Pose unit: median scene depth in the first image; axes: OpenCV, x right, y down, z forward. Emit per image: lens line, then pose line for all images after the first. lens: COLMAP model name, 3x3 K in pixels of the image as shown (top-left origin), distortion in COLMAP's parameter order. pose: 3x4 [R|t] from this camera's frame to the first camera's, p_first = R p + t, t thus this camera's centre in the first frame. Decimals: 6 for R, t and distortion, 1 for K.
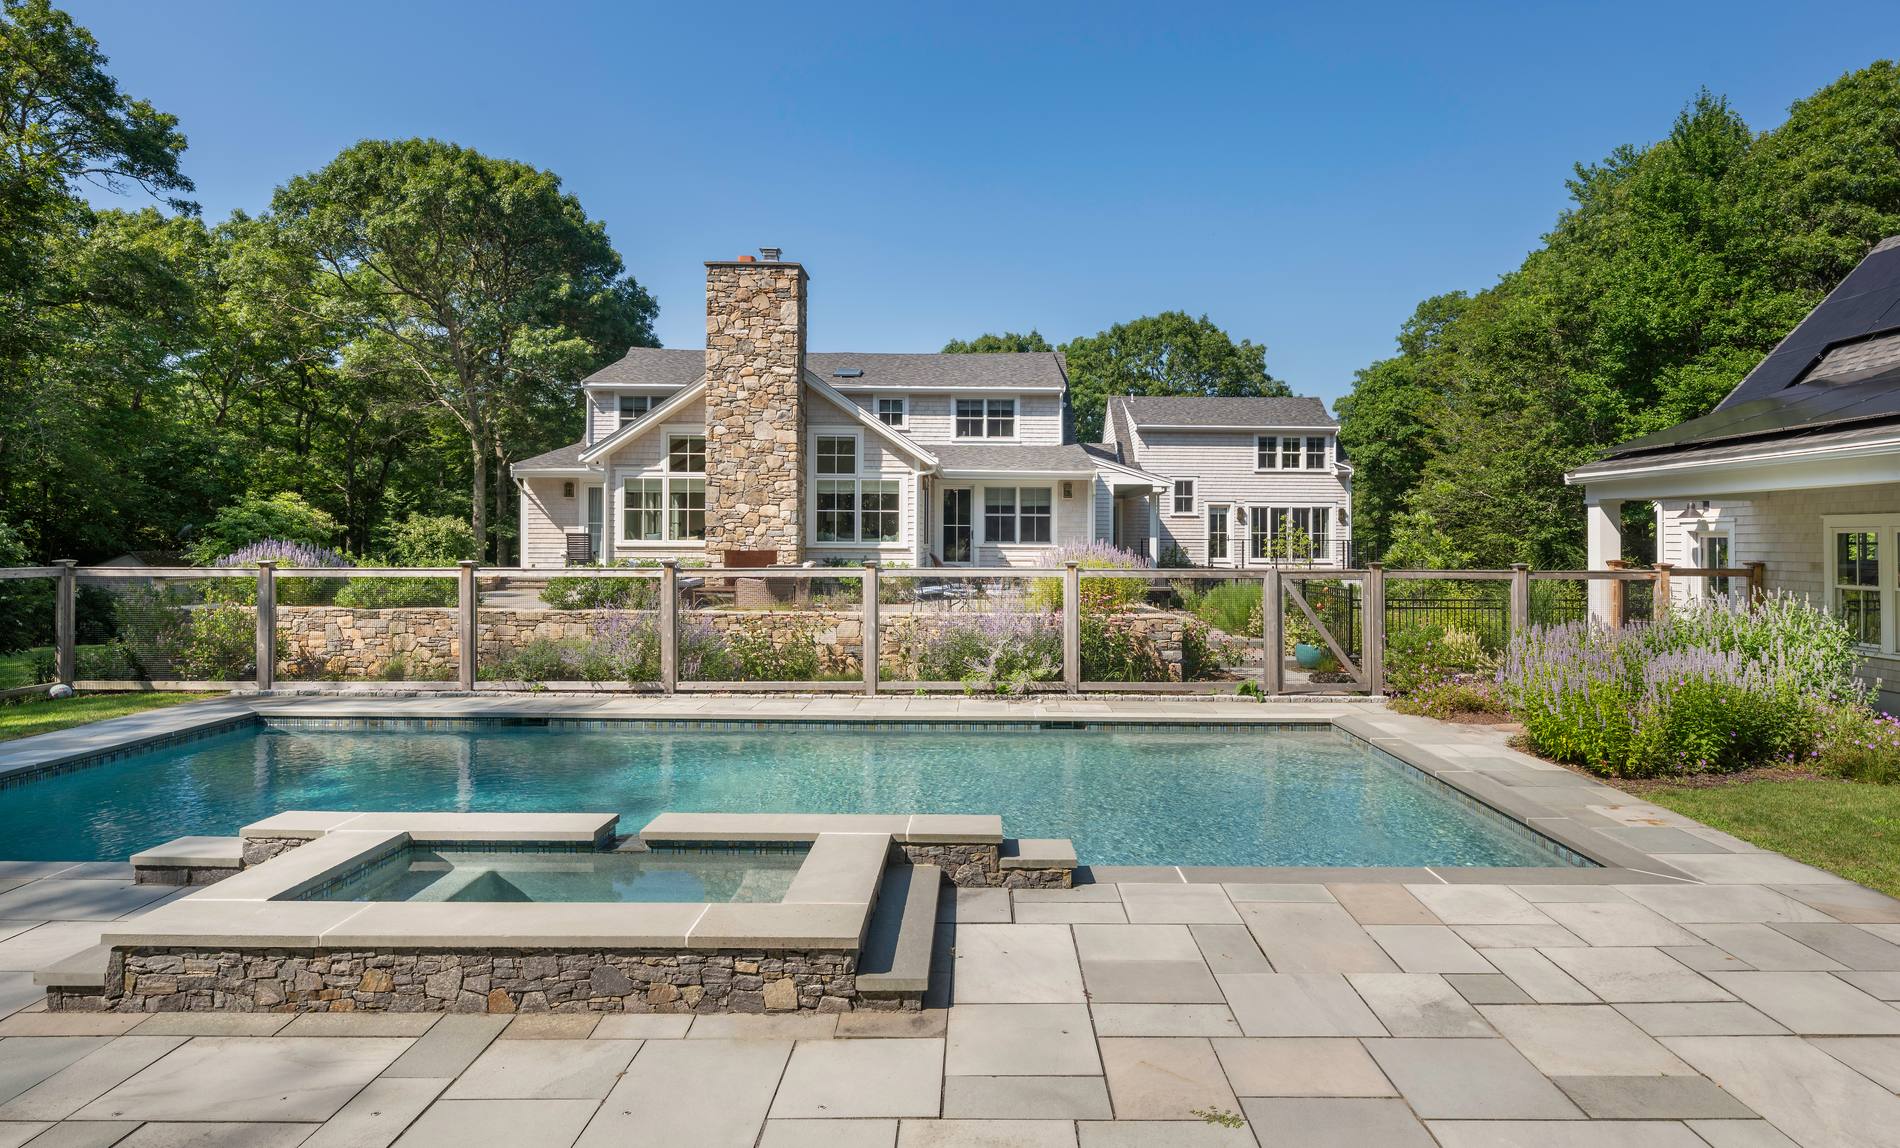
lens RADIAL K [[1036.6, 0, 991.0], [0, 1036.6, 528.6], [0, 0, 1]] dist [0.000228, -0.001756]
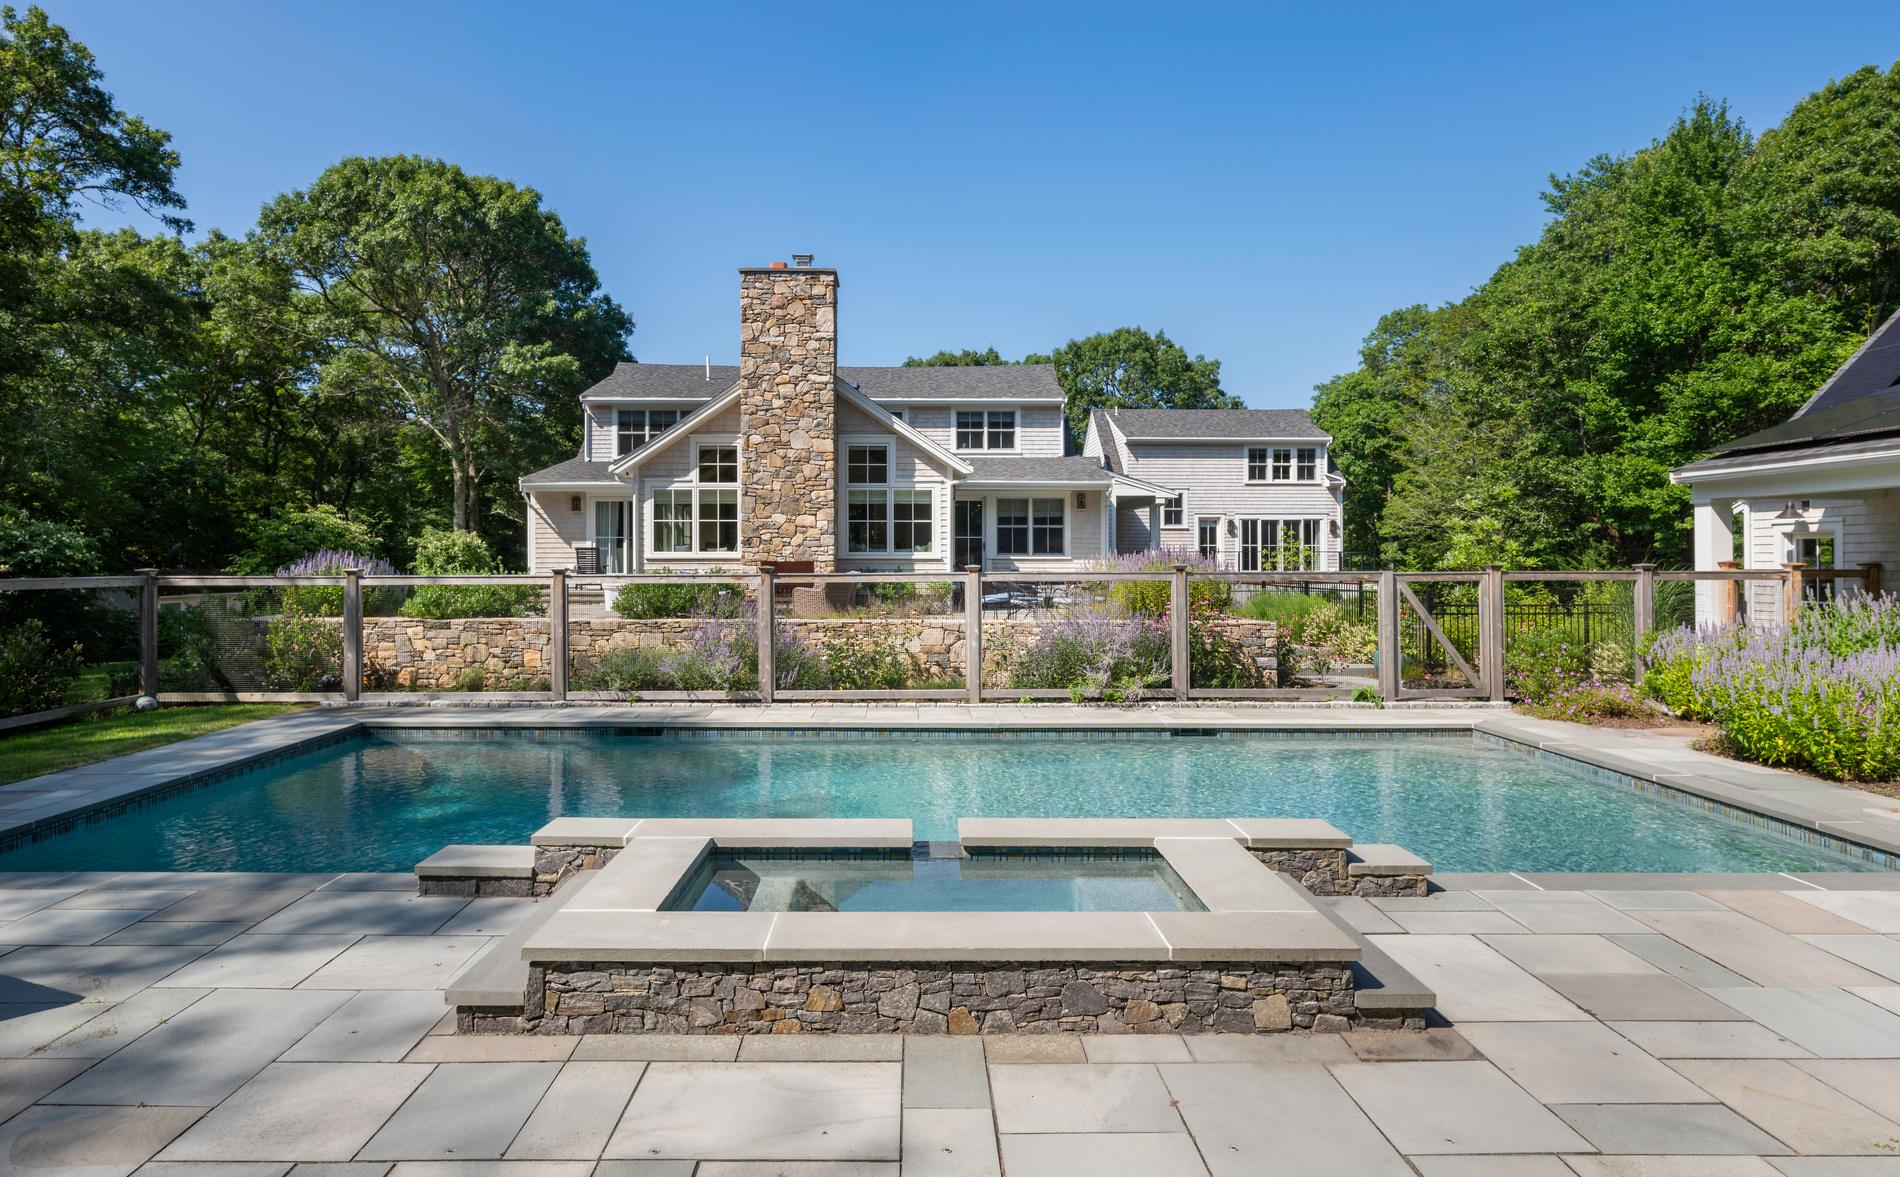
lens RADIAL K [[1028.1, 0, 908.4], [0, 1028.1, 551.5], [0, 0, 1]] dist [0.000673, -0.000848]
pose [[0.999958, -0.006052, -0.006873, -0.083757], [0.006070, 0.999978, 0.002520, 0.007612], [0.006858, -0.002562, 0.999973, 0.017877]]
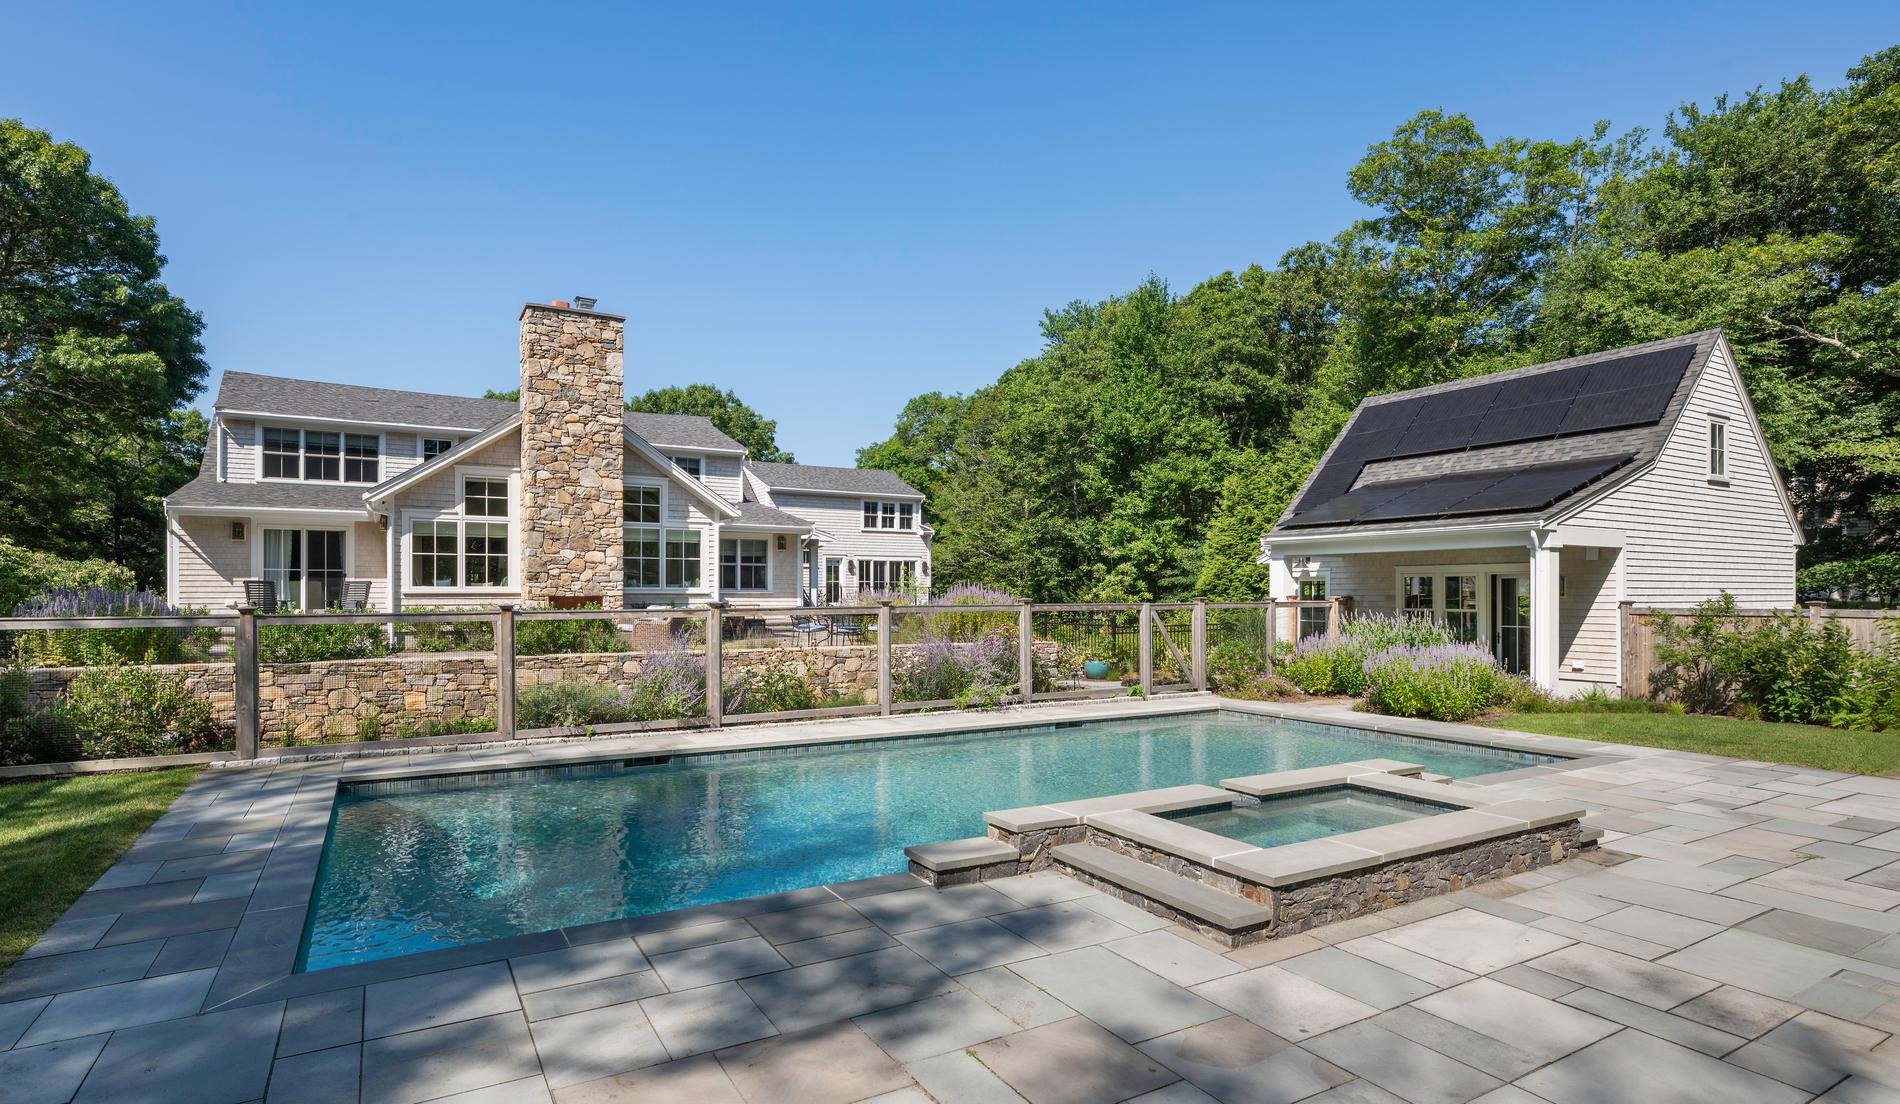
lens RADIAL K [[931.9, 0, 913.5], [0, 931.9, 588.8], [0, 0, 1]] dist [-0.002112, 0.001000]
pose [[0.875857, -0.004313, 0.482552, -0.290519], [0.000405, 0.999966, 0.008202, 0.005069], [-0.482571, -0.006989, 0.875829, 0.036439]]
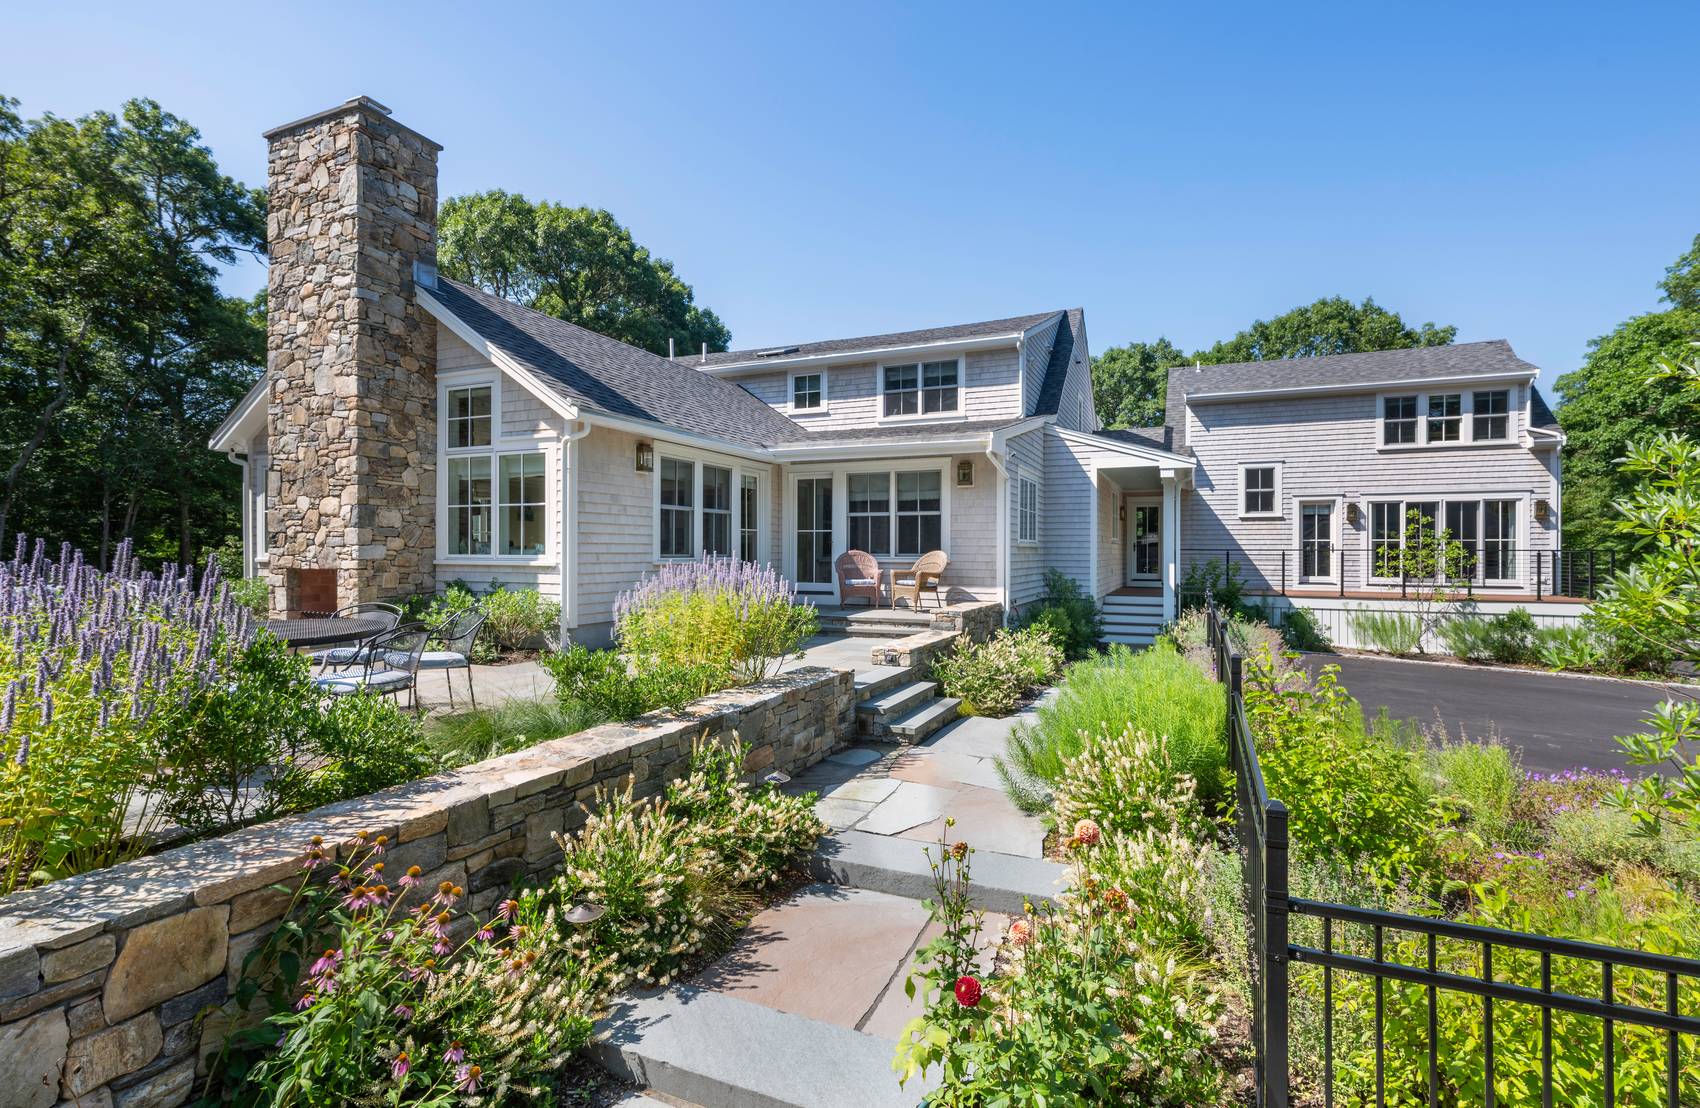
lens RADIAL K [[785.2, 0, 848.1], [0, 785.2, 548.8], [0, 0, 1]] dist [0.004100, -0.000390]
pose [[0.910127, -0.003567, -0.414314, 0.207299], [0.006253, 0.999967, 0.005127, 0.006374], [0.414282, -0.007257, 0.910120, 0.527938]]
